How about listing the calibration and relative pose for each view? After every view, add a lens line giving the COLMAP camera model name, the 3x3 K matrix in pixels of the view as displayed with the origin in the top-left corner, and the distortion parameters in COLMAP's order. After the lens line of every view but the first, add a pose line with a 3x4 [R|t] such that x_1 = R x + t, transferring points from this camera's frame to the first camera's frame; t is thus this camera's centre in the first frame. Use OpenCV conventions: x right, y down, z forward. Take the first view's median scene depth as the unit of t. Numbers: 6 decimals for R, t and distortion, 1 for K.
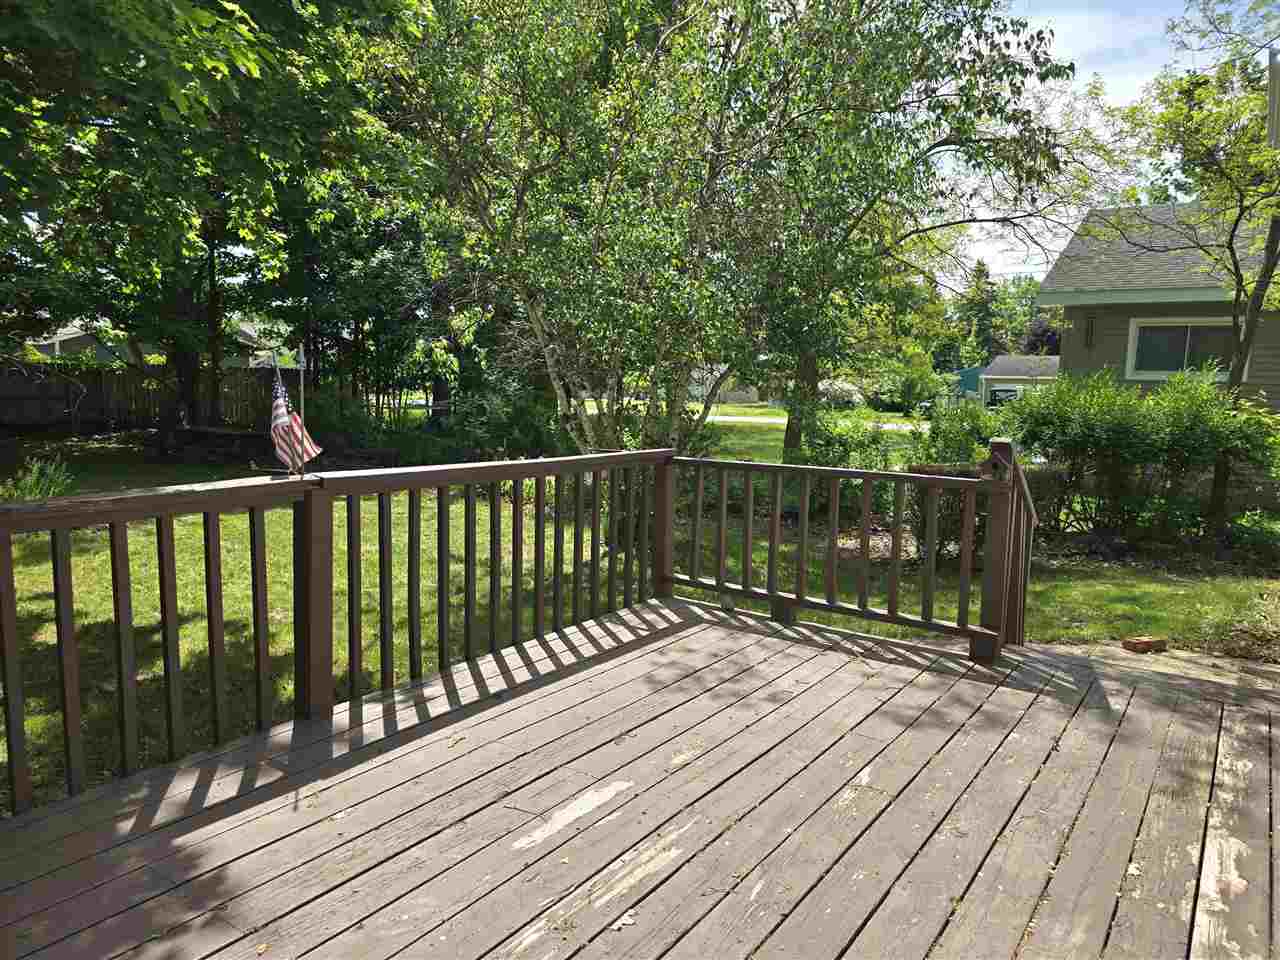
lens RADIAL K [[840.4, 0, 640.0], [0, 840.4, 480.0], [0, 0, 1]] dist [0.078739, -0.086808]
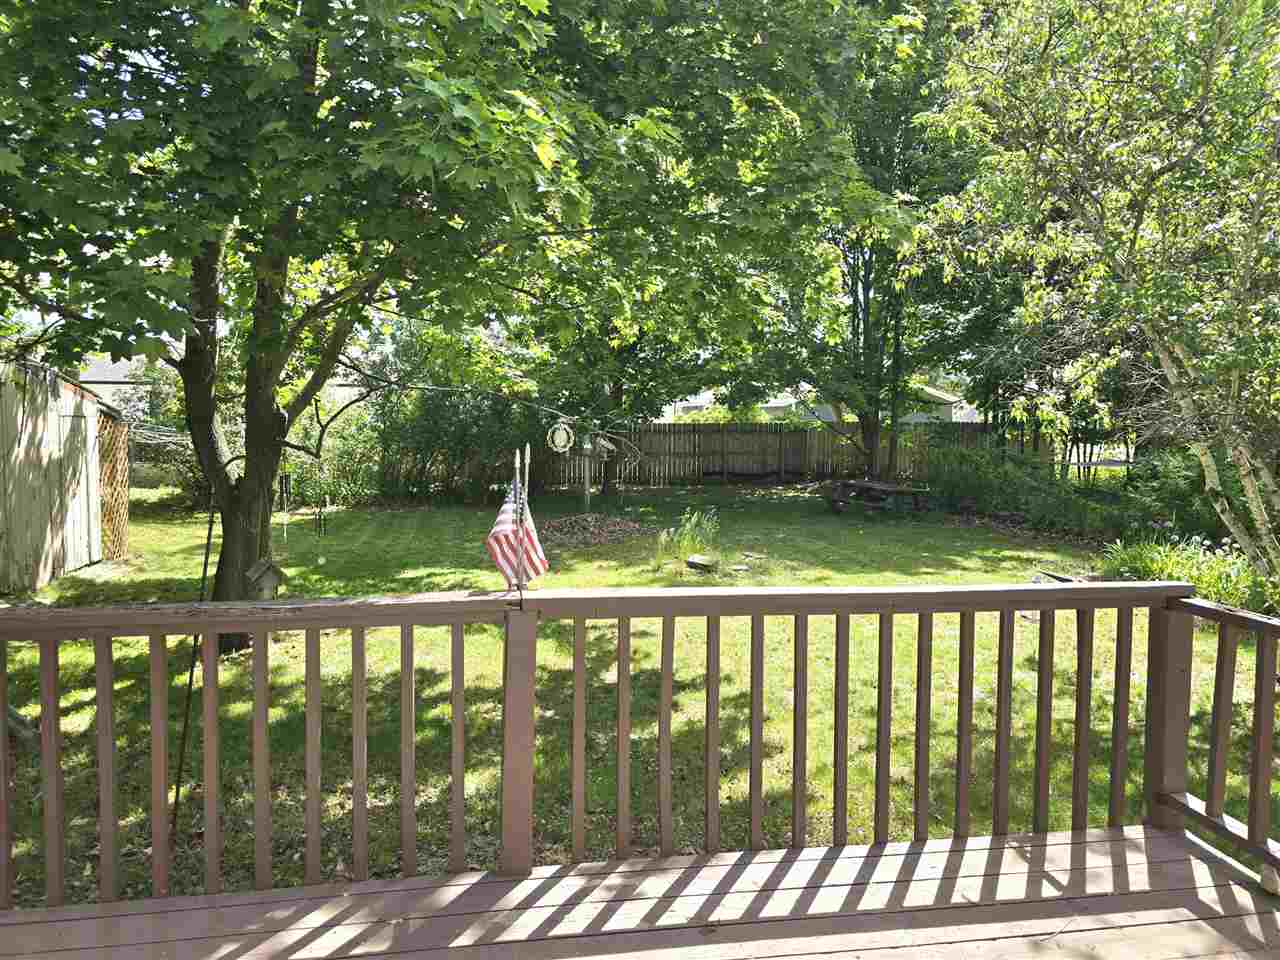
lens RADIAL K [[858.2, 0, 624.2], [0, 858.2, 478.5], [0, 0, 1]] dist [0.047863, -0.039845]
pose [[0.704727, 0.025110, -0.709034, 0.199819], [-0.070140, 0.996944, -0.034407, -0.063586], [0.706003, 0.073980, 0.704334, 0.285003]]
